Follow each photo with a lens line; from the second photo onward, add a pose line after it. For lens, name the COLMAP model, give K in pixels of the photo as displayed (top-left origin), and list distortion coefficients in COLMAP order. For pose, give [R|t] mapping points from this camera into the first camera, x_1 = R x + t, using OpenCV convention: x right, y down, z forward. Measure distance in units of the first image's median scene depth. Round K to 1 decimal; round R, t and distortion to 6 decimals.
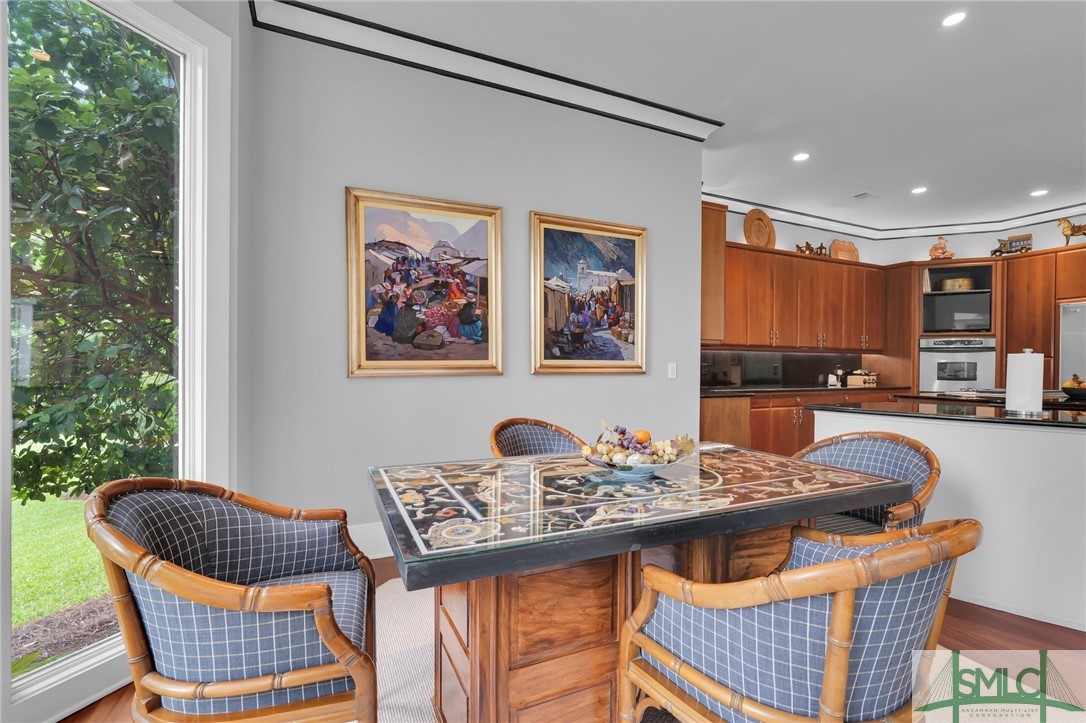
lens RADIAL K [[482.4, 0, 548.4], [0, 482.4, 371.0], [0, 0, 1]] dist [-0.011454, 0.005324]
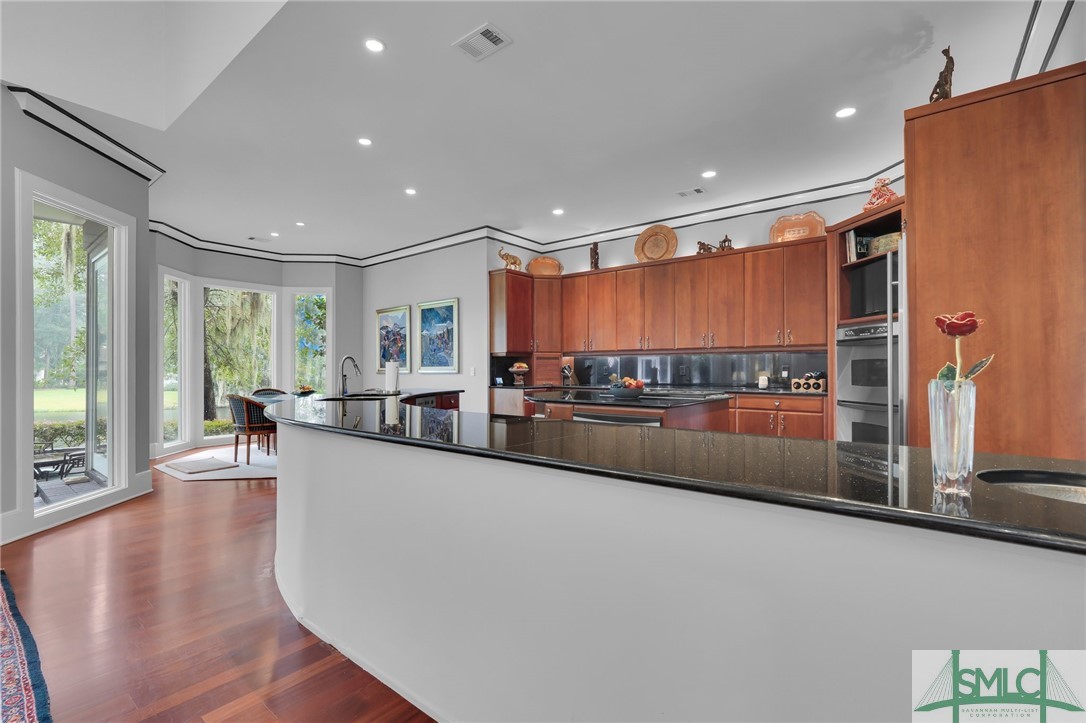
lens RADIAL K [[482.4, 0, 555.9], [0, 482.4, 365.0], [0, 0, 1]] dist [-0.011454, 0.005324]
pose [[0.455967, -0.014815, -0.889874, 2.187061], [-0.004230, 0.999814, -0.018813, 0.008350], [0.889987, 0.012342, 0.455819, 0.496455]]
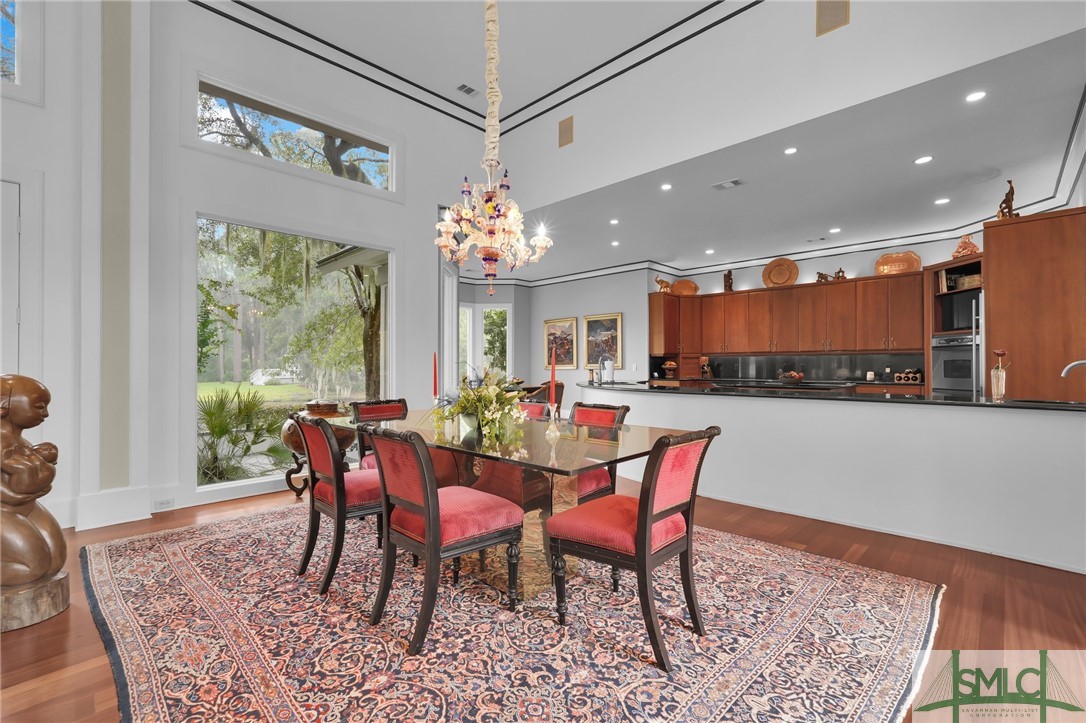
lens RADIAL K [[482.4, 0, 550.4], [0, 482.4, 360.2], [0, 0, 1]] dist [-0.011454, 0.005324]
pose [[0.358632, -0.017939, -0.933307, 2.585731], [-0.007412, 0.999729, -0.022064, 0.019429], [0.933450, 0.014830, 0.358402, -0.289312]]
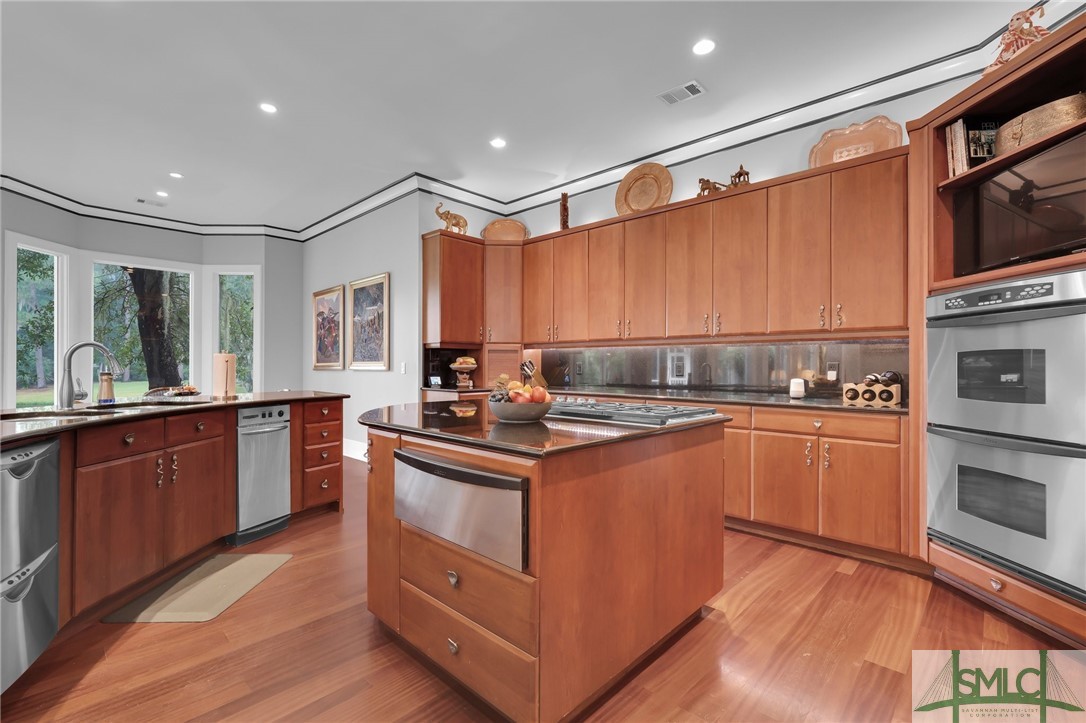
lens RADIAL K [[482.4, 0, 553.1], [0, 482.4, 363.3], [0, 0, 1]] dist [-0.011454, 0.005324]
pose [[0.376171, -0.009738, -0.926499, 1.840916], [-0.011549, 0.999818, -0.015197, 0.001595], [0.926478, 0.016417, 0.375990, 0.959578]]
